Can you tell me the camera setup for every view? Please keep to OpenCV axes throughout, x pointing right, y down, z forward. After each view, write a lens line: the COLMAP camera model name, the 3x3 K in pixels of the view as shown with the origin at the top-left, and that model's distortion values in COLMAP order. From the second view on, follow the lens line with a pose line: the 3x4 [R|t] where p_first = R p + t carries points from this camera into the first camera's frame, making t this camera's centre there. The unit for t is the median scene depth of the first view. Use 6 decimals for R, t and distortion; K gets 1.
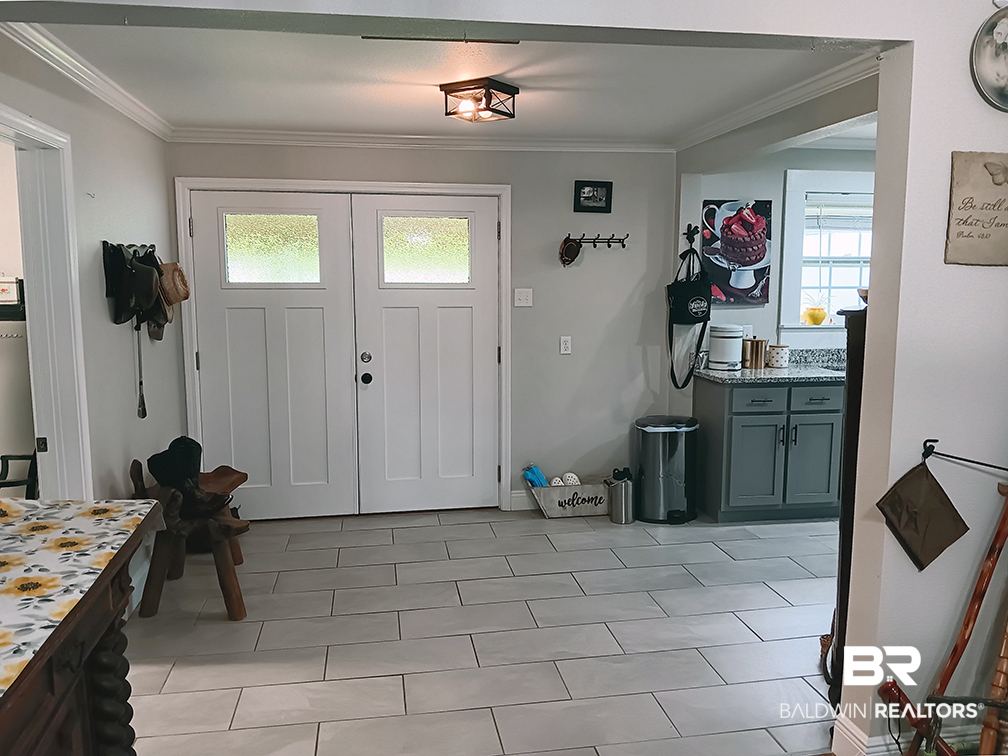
lens RADIAL K [[777.6, 0, 503.3], [0, 777.6, 376.1], [0, 0, 1]] dist [0.015855, -0.063478]
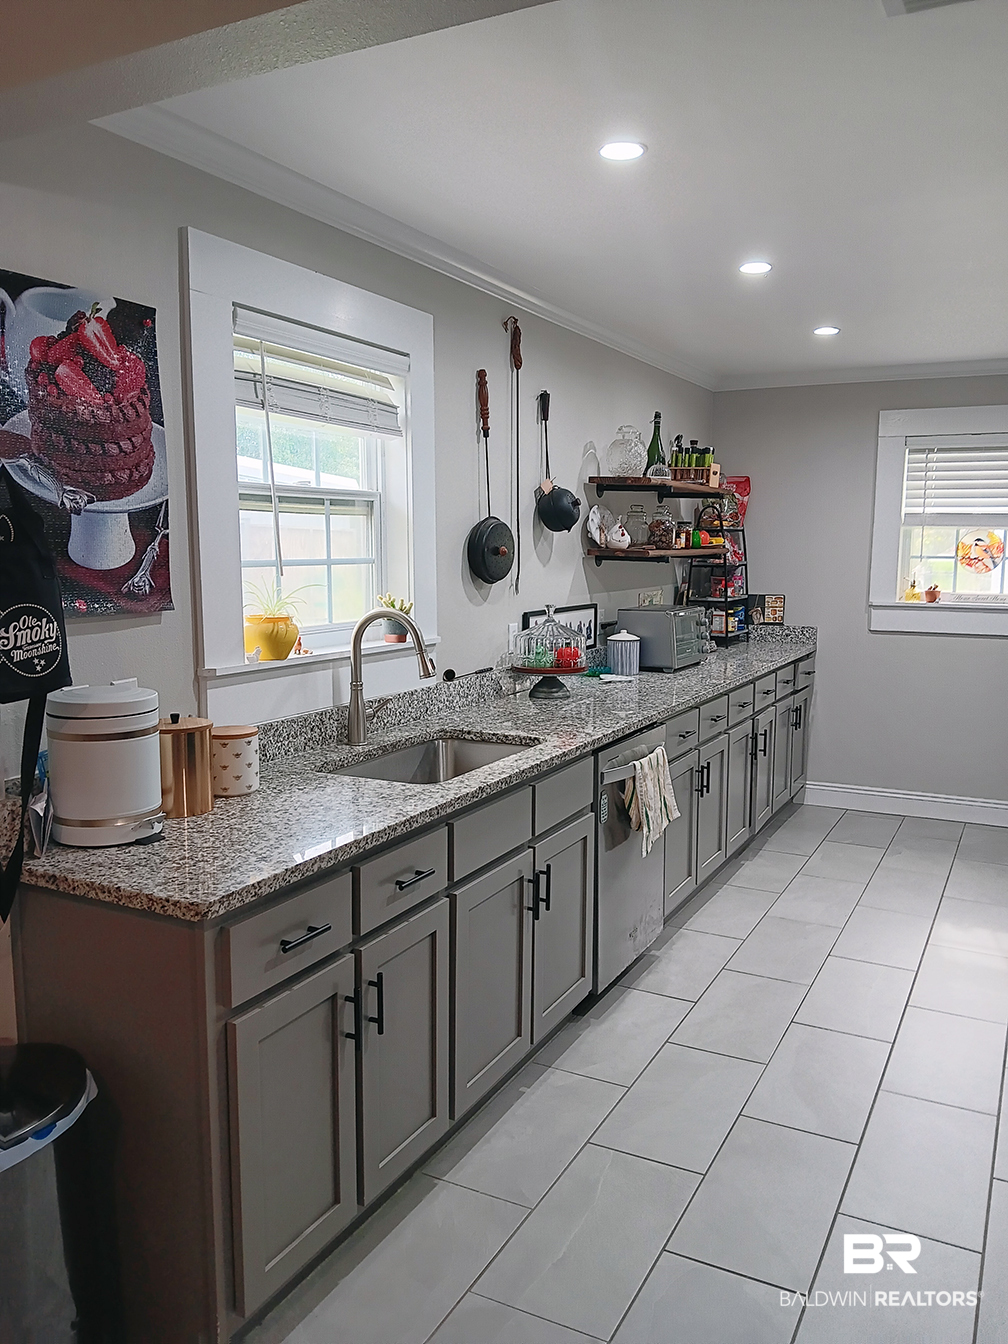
lens RADIAL K [[1036.8, 0, 508.1], [0, 1036.8, 677.4], [0, 0, 1]] dist [0.015855, -0.063478]
pose [[0.612355, -0.097622, 0.784533, 0.067812], [0.105136, 0.993589, 0.041573, -0.068185], [-0.783561, 0.057025, 0.618692, 0.605954]]
